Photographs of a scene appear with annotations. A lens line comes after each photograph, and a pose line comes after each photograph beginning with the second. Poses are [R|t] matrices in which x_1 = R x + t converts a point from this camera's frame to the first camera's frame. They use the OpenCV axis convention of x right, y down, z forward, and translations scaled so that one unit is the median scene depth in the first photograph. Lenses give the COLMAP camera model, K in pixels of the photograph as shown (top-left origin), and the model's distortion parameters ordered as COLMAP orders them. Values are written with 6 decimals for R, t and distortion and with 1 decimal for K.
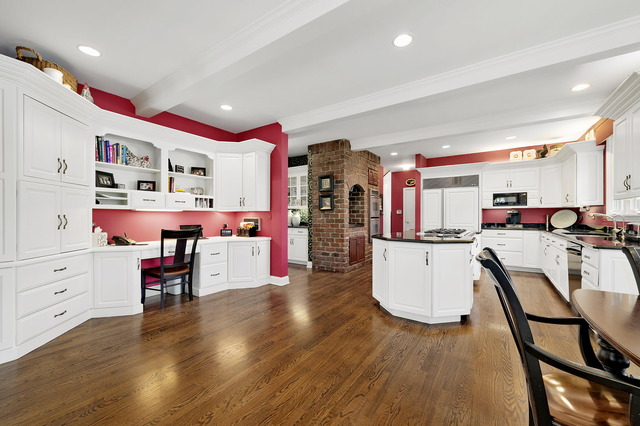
lens RADIAL K [[251.5, 0, 322.0], [0, 251.5, 219.5], [0, 0, 1]] dist [0.000341, 0.000055]
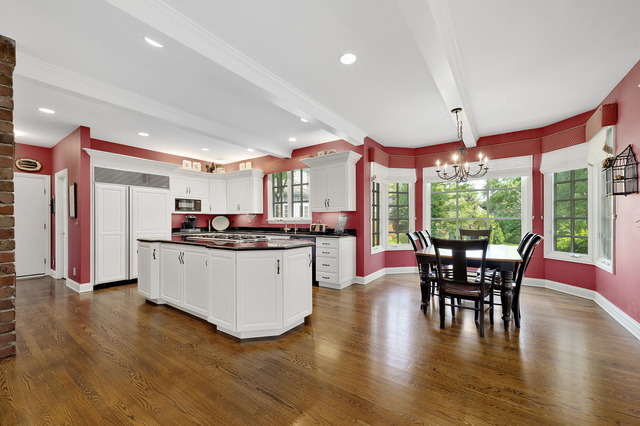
lens RADIAL K [[251.5, 0, 322.0], [0, 251.5, 219.5], [0, 0, 1]] dist [0.000341, 0.000055]
pose [[0.013802, -0.000553, 0.999905, -0.325120], [0.006043, 0.999982, 0.000469, -0.016772], [-0.999886, 0.006036, 0.013805, 0.445890]]
